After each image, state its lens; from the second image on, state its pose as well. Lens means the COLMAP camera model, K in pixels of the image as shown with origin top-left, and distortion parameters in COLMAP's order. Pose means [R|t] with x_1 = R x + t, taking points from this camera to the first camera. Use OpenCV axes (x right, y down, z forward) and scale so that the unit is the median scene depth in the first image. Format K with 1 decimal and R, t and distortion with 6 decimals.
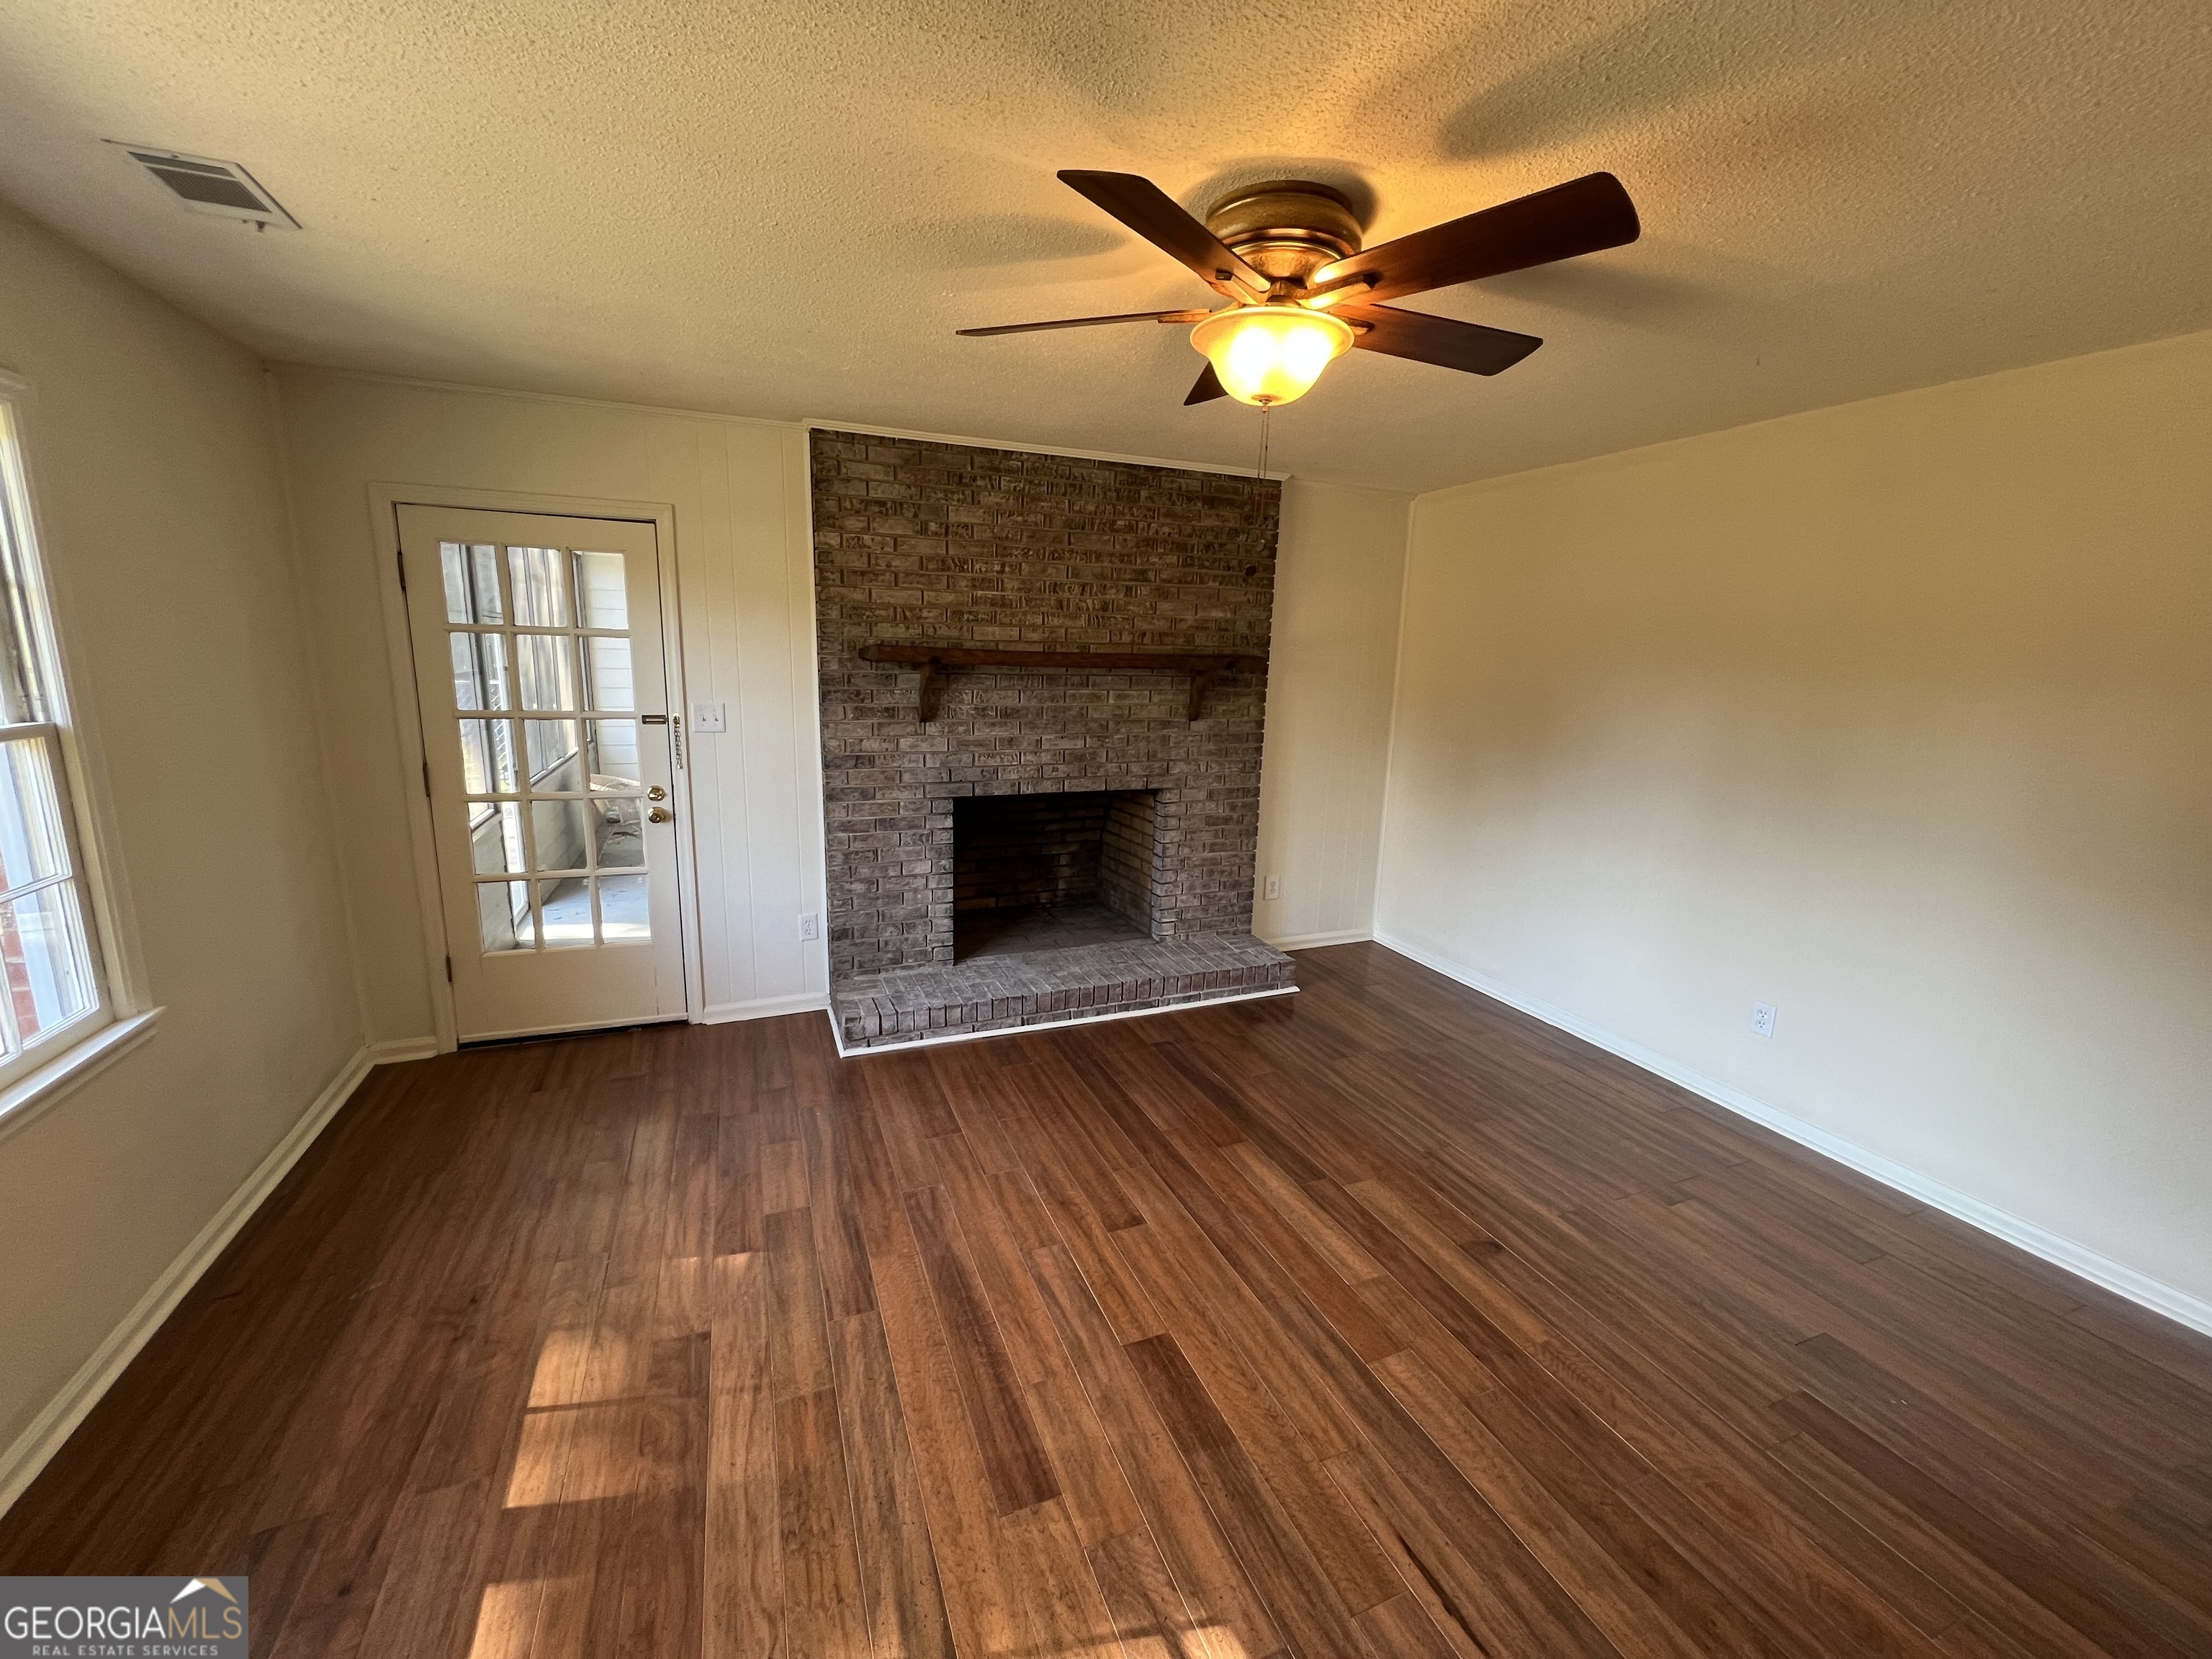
lens RADIAL K [[881.2, 0, 1097.7], [0, 881.2, 825.1], [0, 0, 1]] dist [-0.001182, -0.000045]
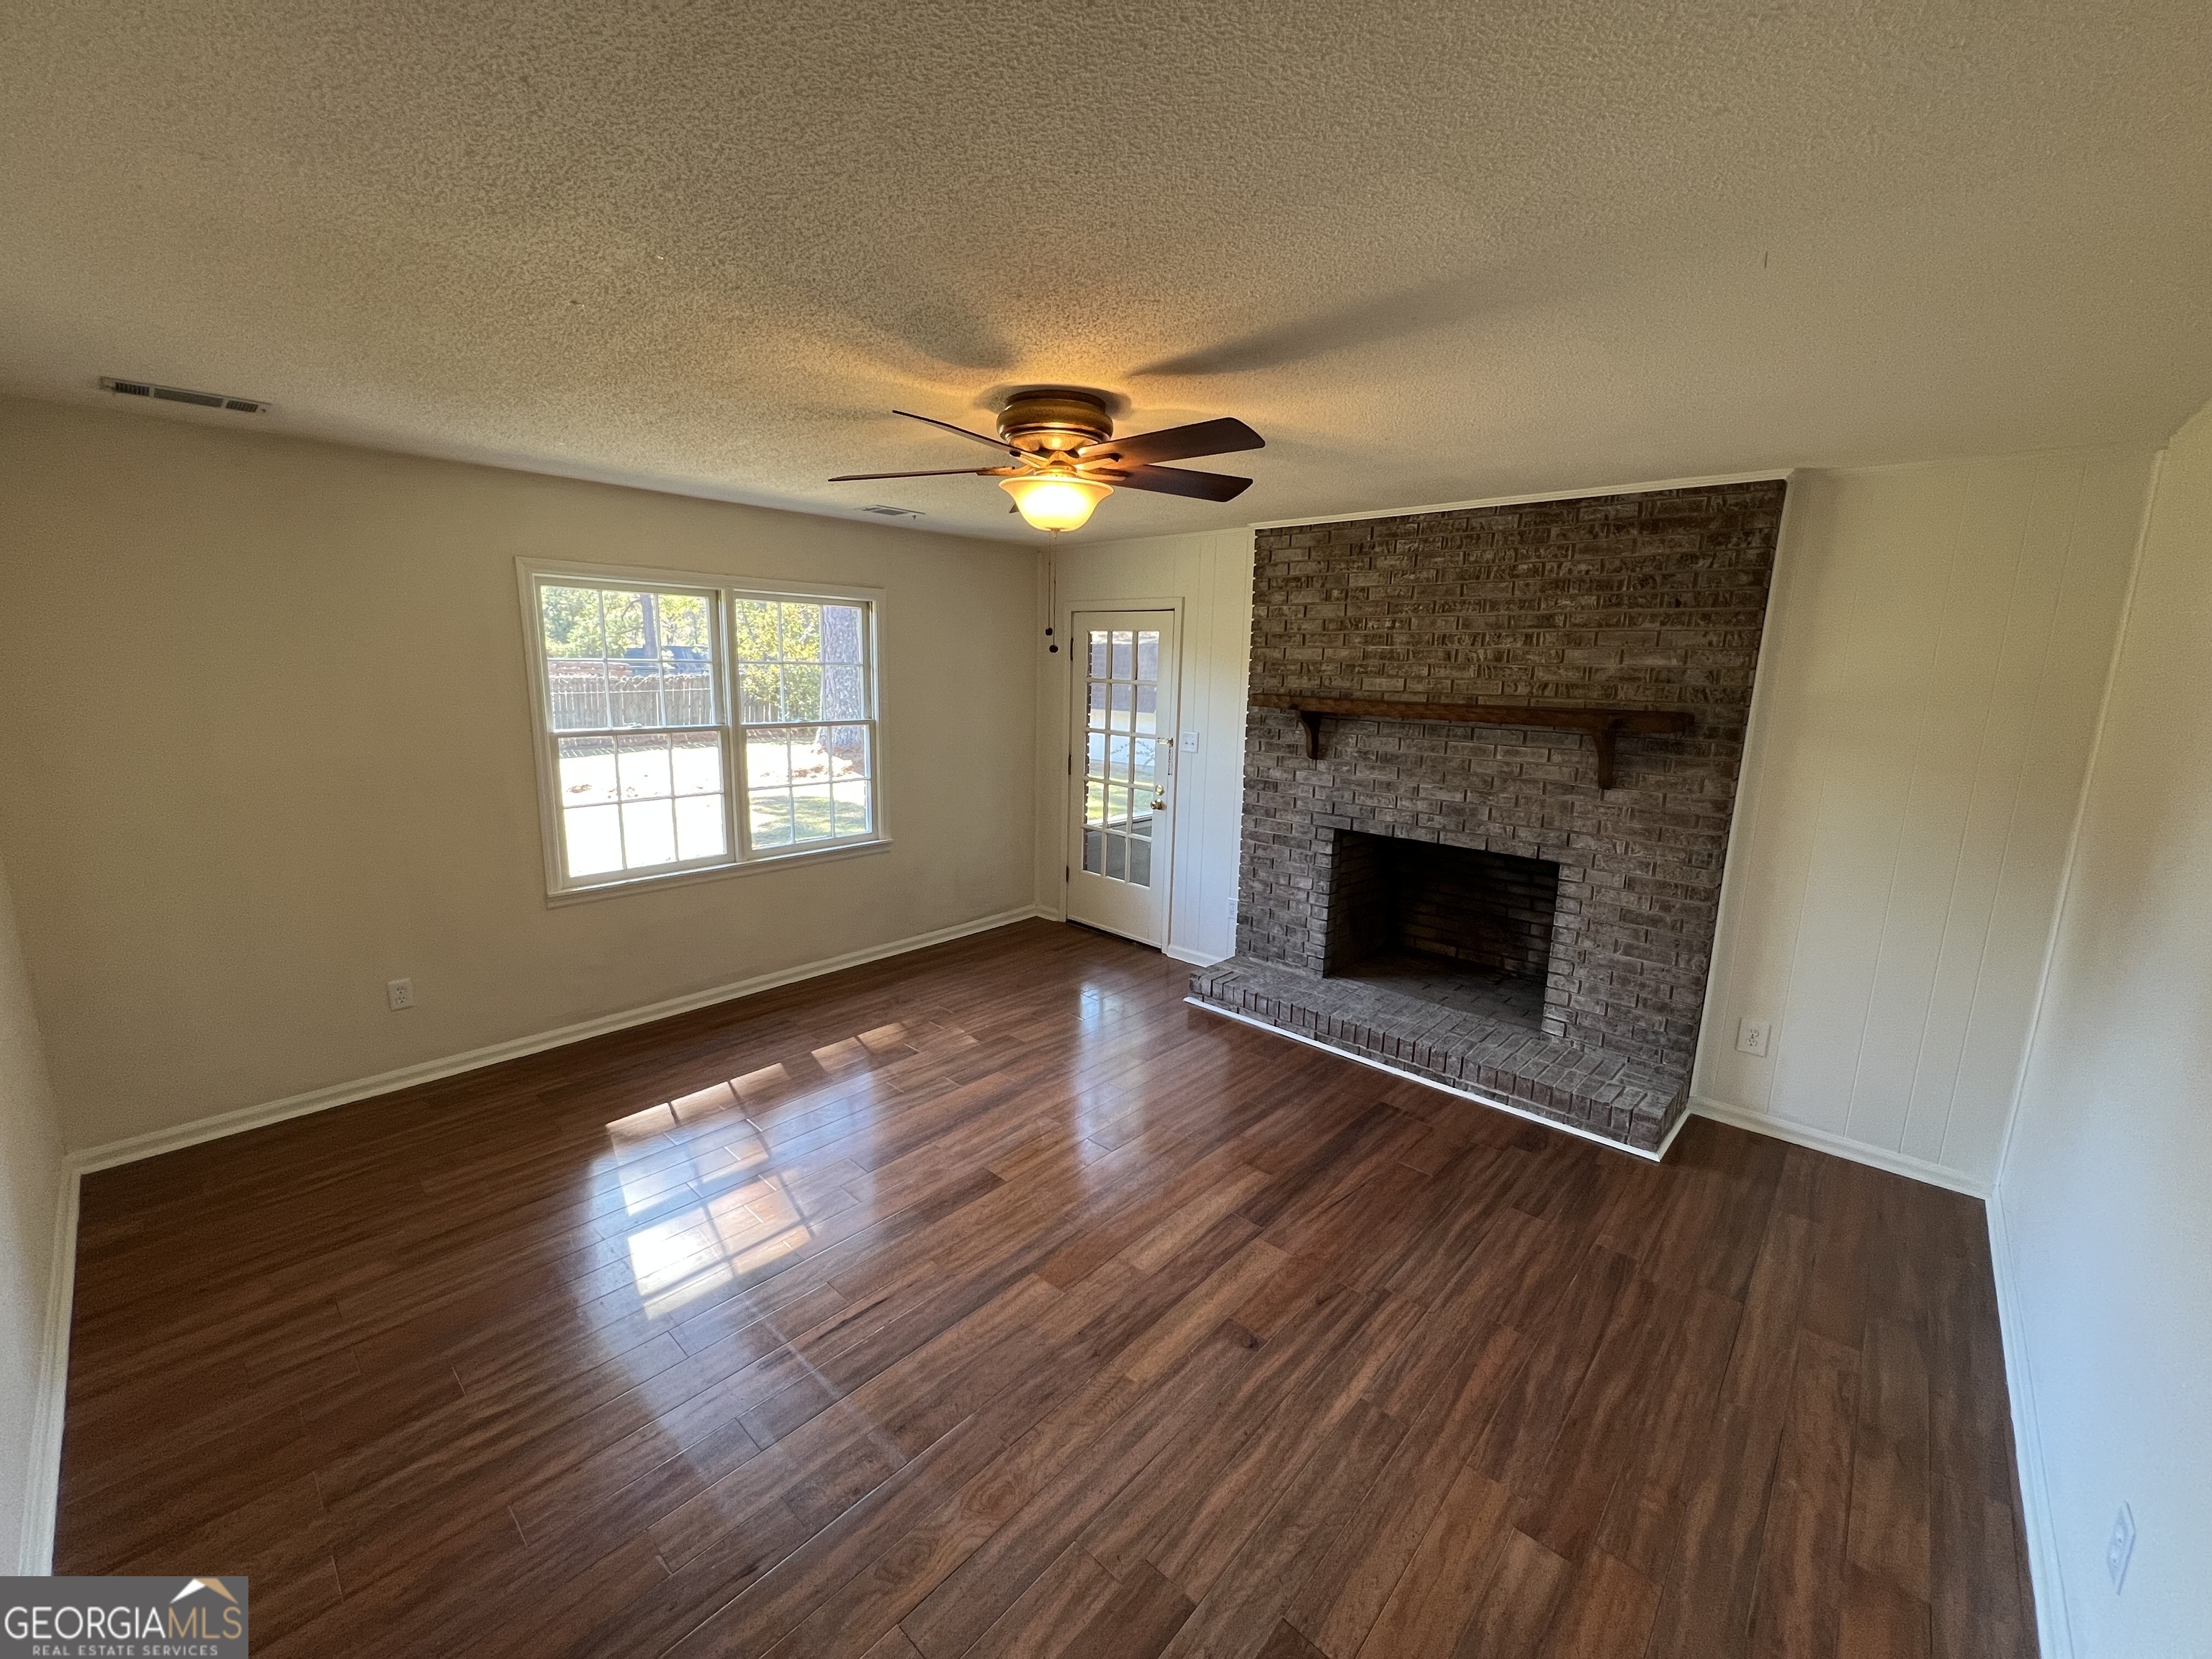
lens RADIAL K [[881.2, 0, 1093.5], [0, 881.2, 825.0], [0, 0, 1]] dist [-0.001182, -0.000045]
pose [[0.421954, 0.150279, -0.894076, 0.711412], [-0.187979, 0.979238, 0.075878, -0.062868], [0.886915, 0.136050, 0.441442, 0.228353]]
